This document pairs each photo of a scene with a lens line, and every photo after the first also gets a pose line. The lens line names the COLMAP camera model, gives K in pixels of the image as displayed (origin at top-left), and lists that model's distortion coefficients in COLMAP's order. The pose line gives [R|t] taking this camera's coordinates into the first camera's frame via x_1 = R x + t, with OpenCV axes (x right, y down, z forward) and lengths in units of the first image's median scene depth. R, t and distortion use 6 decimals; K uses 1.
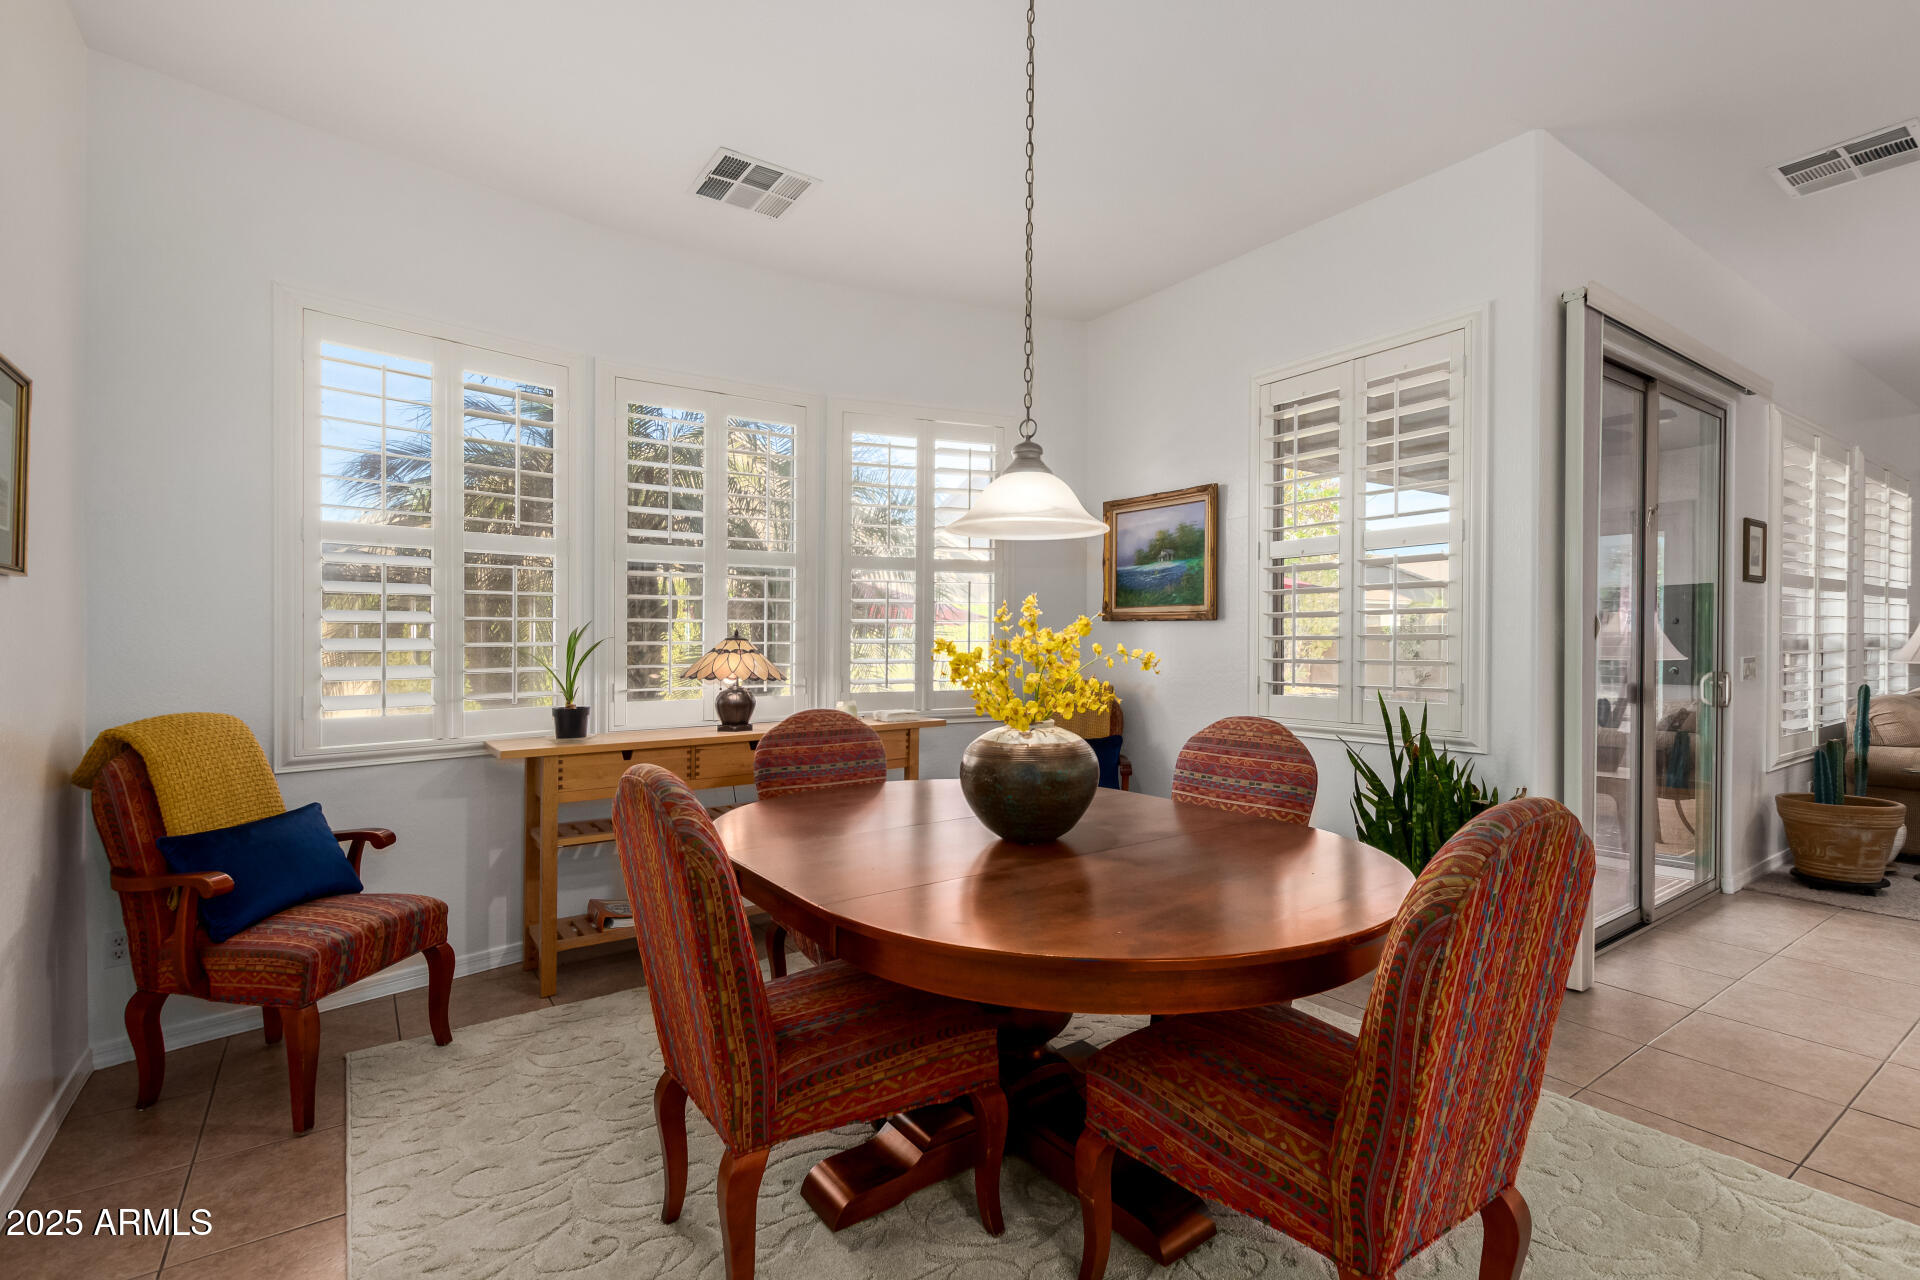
lens RADIAL K [[877.5, 0, 961.3], [0, 877.5, 650.9], [0, 0, 1]] dist [0.009360, -0.004150]
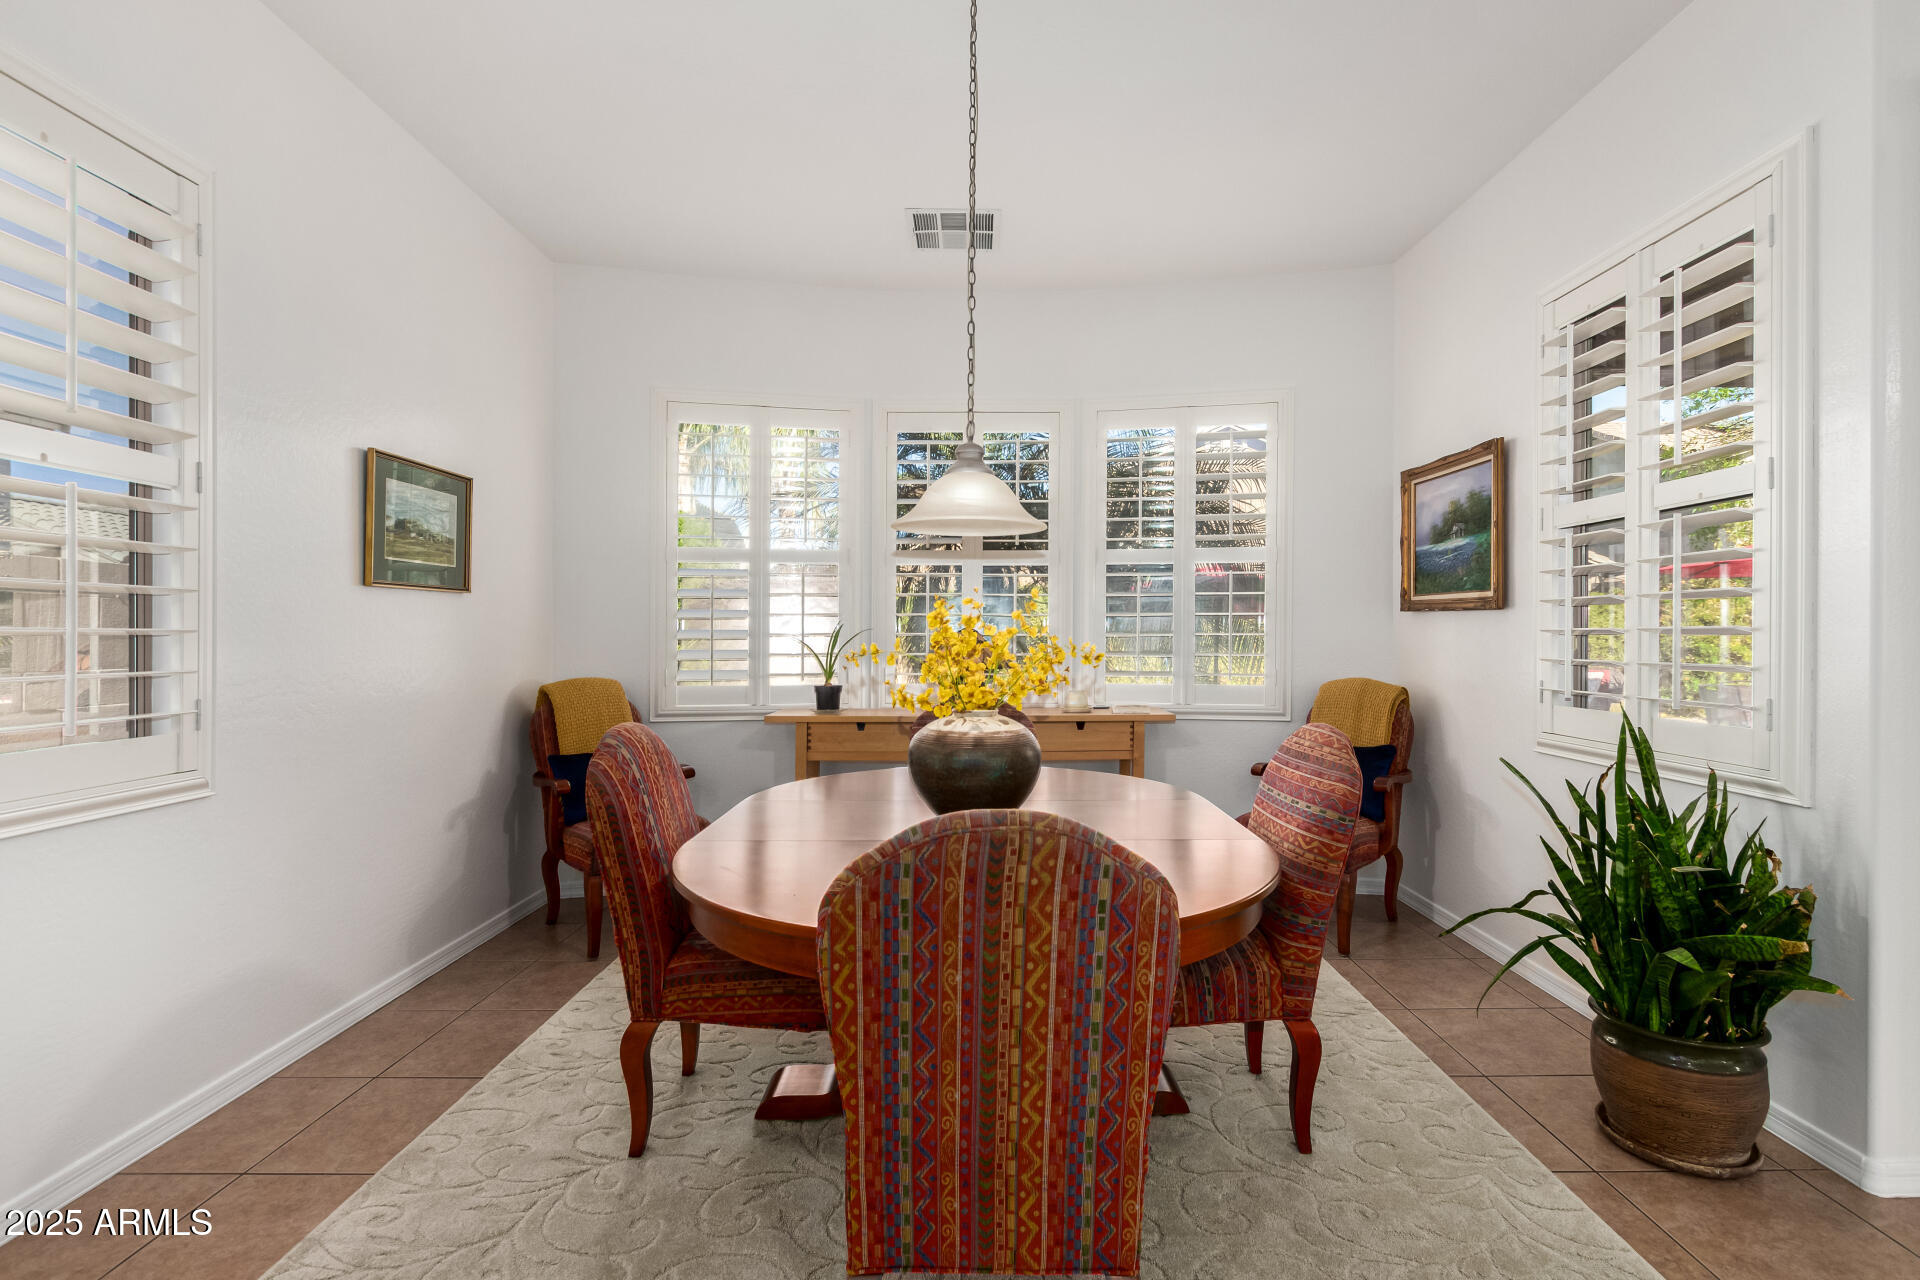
lens RADIAL K [[877.5, 0, 979.2], [0, 877.5, 635.4], [0, 0, 1]] dist [0.009360, -0.004150]
pose [[0.823635, 0.005397, -0.567095, 0.438331], [-0.010433, 0.999930, -0.005636, -0.001932], [0.567025, 0.010559, 0.823633, 0.093502]]
